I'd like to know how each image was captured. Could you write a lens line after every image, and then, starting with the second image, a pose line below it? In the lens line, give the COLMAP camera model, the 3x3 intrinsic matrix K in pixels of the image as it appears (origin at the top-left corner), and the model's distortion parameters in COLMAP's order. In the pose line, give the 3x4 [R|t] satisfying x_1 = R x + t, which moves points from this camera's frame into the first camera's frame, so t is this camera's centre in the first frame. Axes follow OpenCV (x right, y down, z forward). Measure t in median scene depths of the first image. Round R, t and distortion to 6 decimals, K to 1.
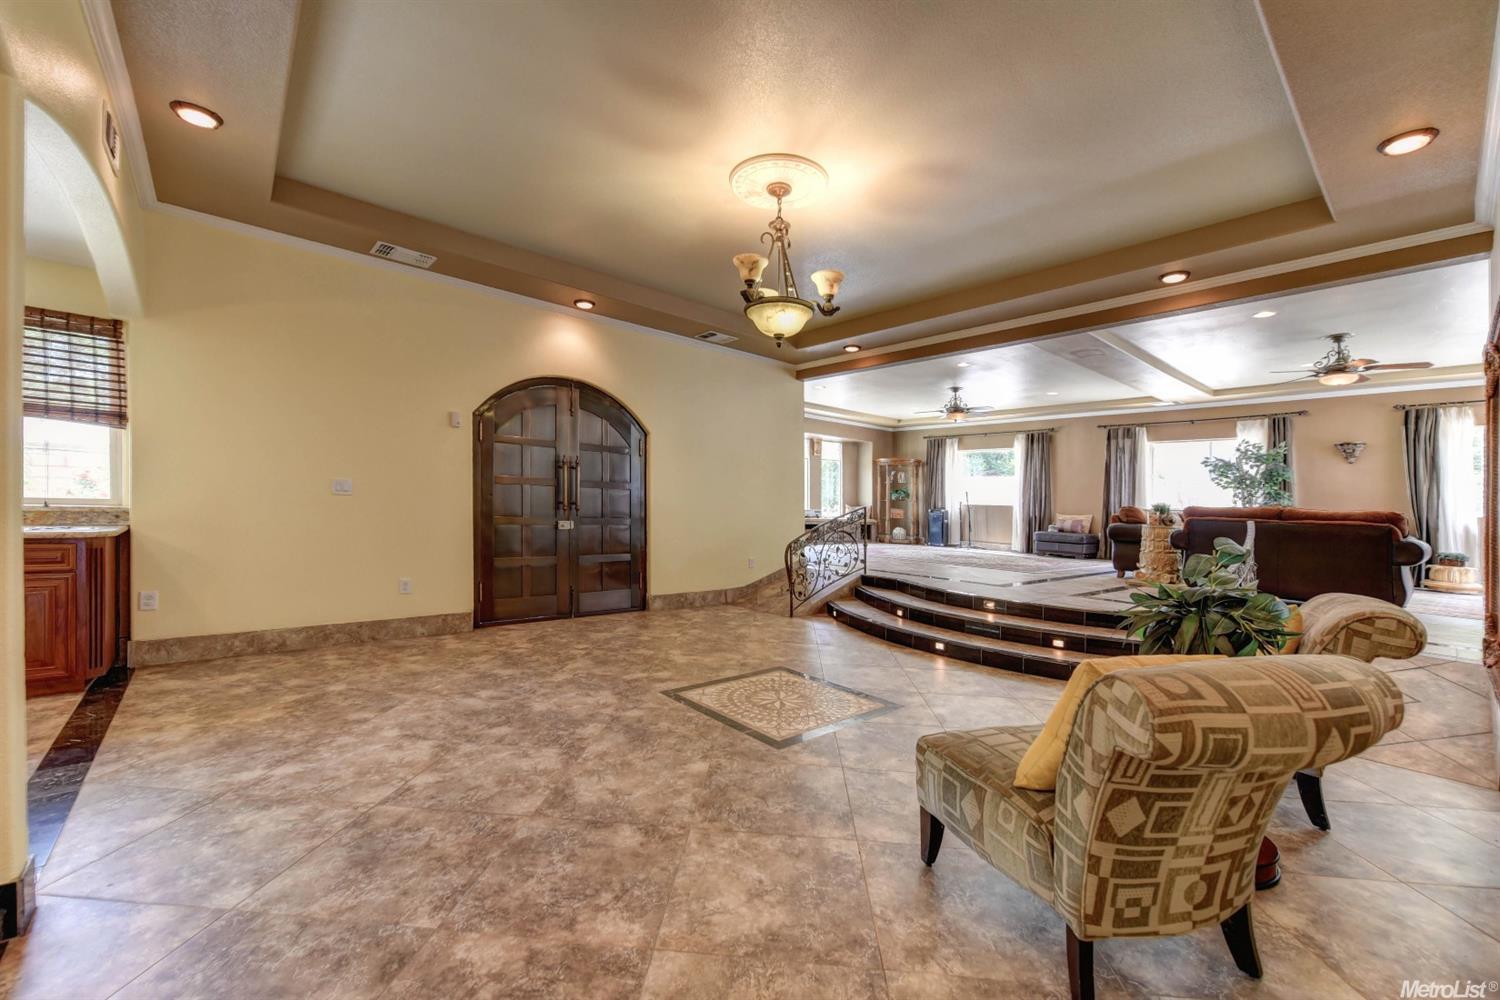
lens RADIAL K [[592.5, 0, 717.4], [0, 592.5, 496.4], [0, 0, 1]] dist [0.008215, -0.001911]
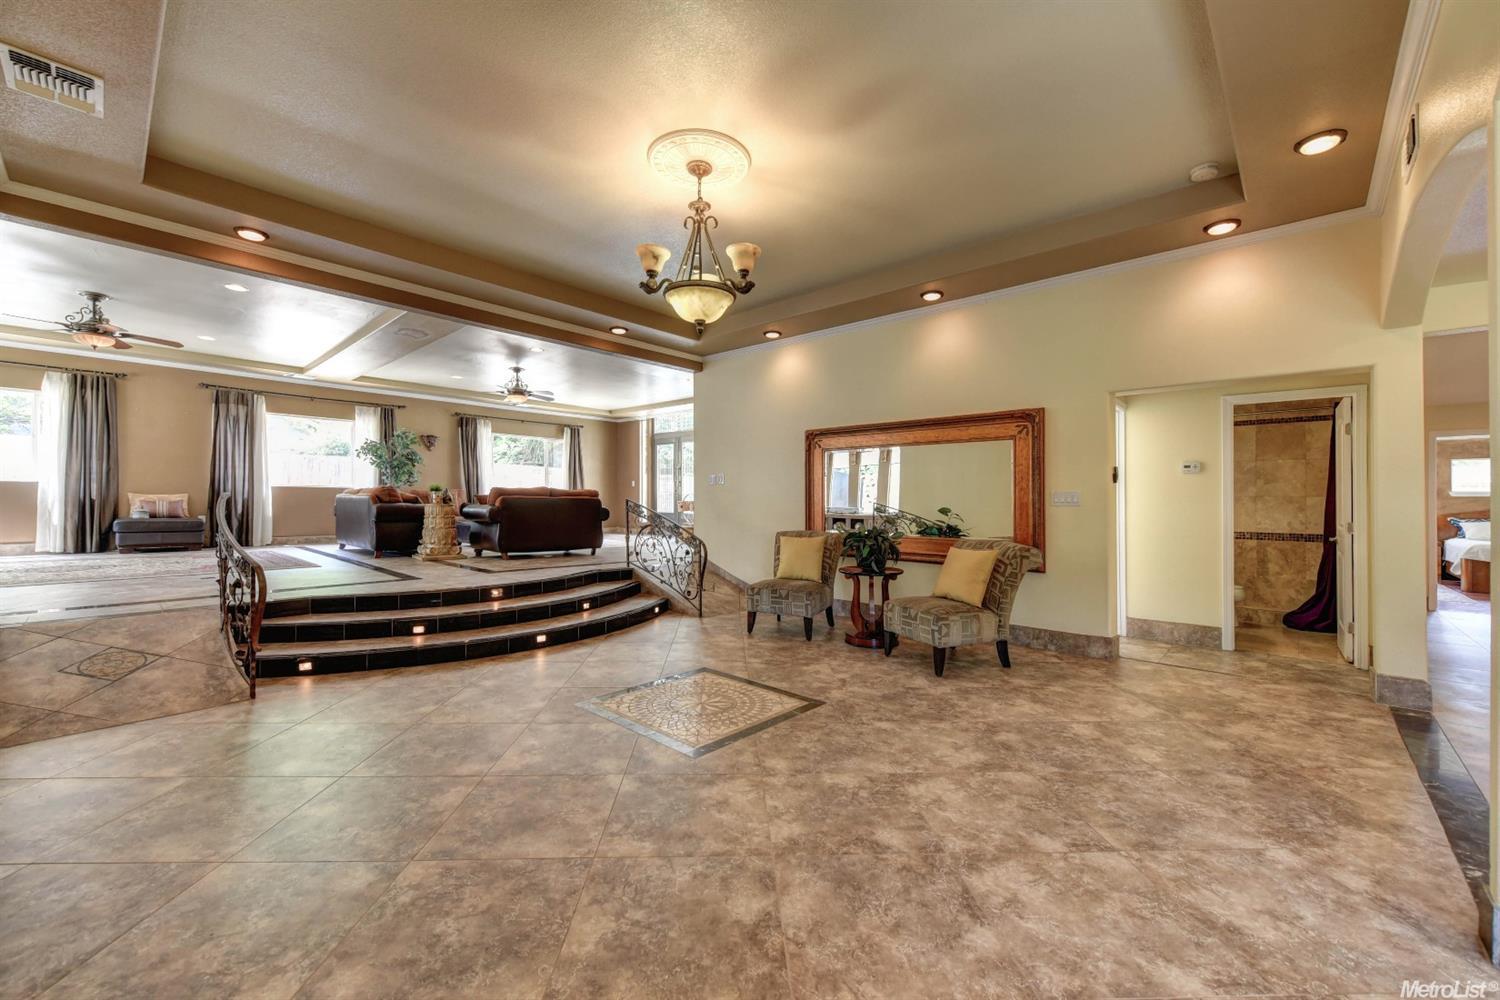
lens RADIAL K [[592.5, 0, 764.4], [0, 592.5, 501.4], [0, 0, 1]] dist [0.008215, -0.001911]
pose [[-0.146668, -0.040320, 0.988364, -0.849495], [-0.025993, 0.998981, 0.036896, -0.025911], [-0.988844, -0.020279, -0.147567, 1.038497]]
